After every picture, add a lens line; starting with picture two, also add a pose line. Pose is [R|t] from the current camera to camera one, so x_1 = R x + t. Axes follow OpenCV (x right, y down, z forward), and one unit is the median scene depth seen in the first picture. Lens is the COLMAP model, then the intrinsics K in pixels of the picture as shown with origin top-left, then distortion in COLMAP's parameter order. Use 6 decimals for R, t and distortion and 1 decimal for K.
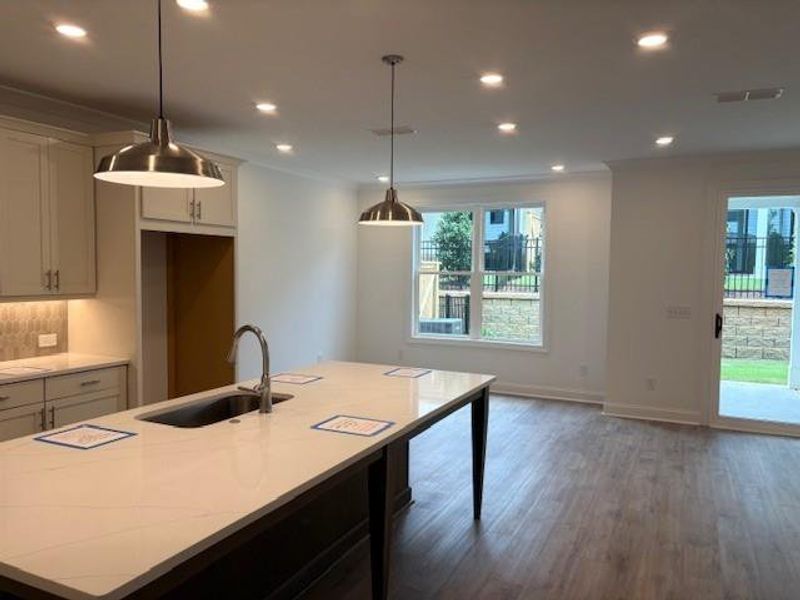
lens RADIAL K [[597.1, 0, 403.2], [0, 597.1, 298.7], [0, 0, 1]] dist [0.034459, -0.058290]
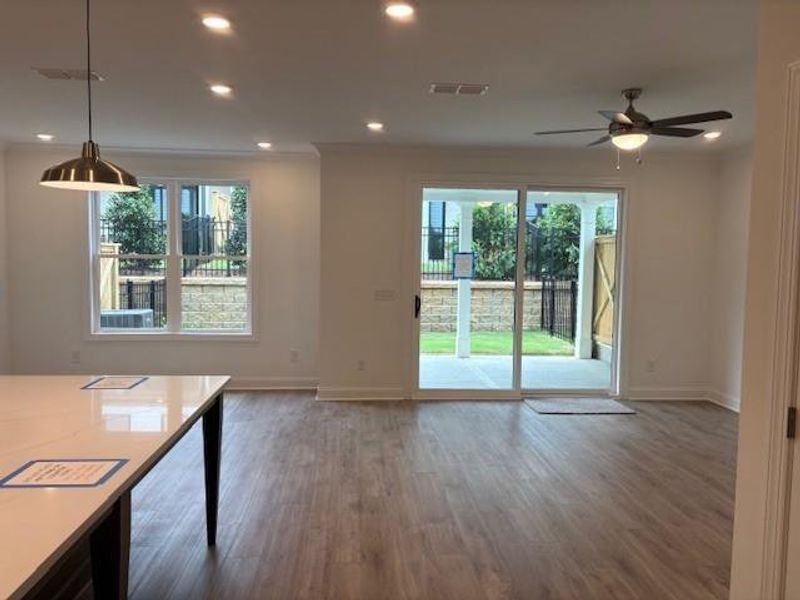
lens RADIAL K [[597.1, 0, 403.2], [0, 597.1, 298.7], [0, 0, 1]] dist [0.034459, -0.058290]
pose [[0.865799, -0.031030, 0.499428, -0.036796], [0.018384, 0.999374, 0.030222, -0.001507], [-0.500054, -0.016985, 0.865828, 0.090520]]
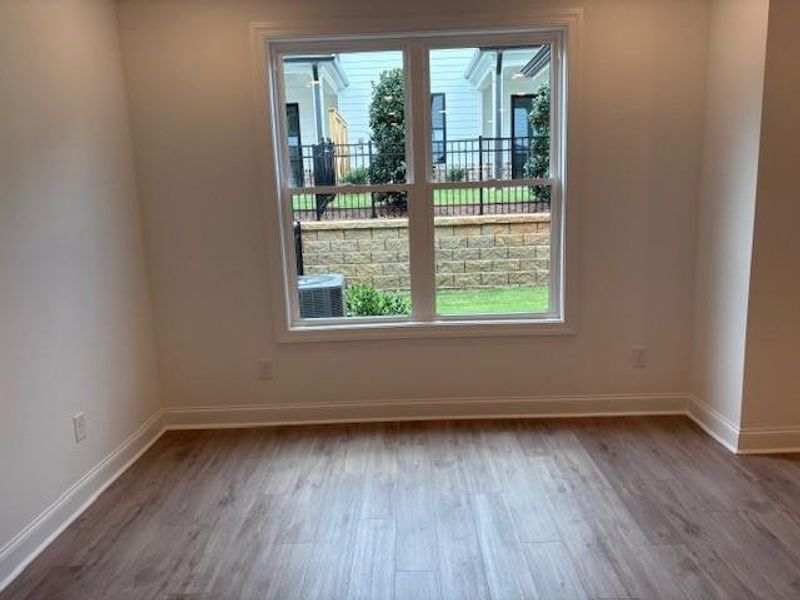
lens RADIAL K [[600.9, 0, 400.0], [0, 600.9, 300.0], [0, 0, 1]] dist [0.002504, -0.000580]
pose [[0.908623, -0.116119, 0.401148, -0.135789], [0.064713, 0.988113, 0.139447, -0.028732], [-0.412572, -0.100745, 0.905337, 0.781711]]
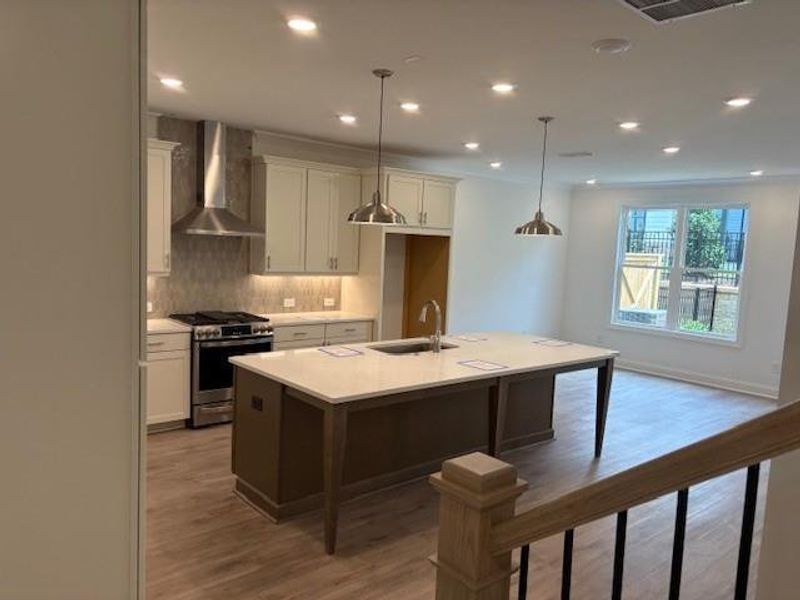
lens RADIAL K [[597.1, 0, 403.2], [0, 597.1, 298.7], [0, 0, 1]] dist [0.034459, -0.058290]
pose [[0.910311, 0.067581, -0.408371, 0.167952], [-0.054343, 0.997555, 0.043946, -0.013033], [0.410343, -0.017812, 0.911757, -0.261354]]
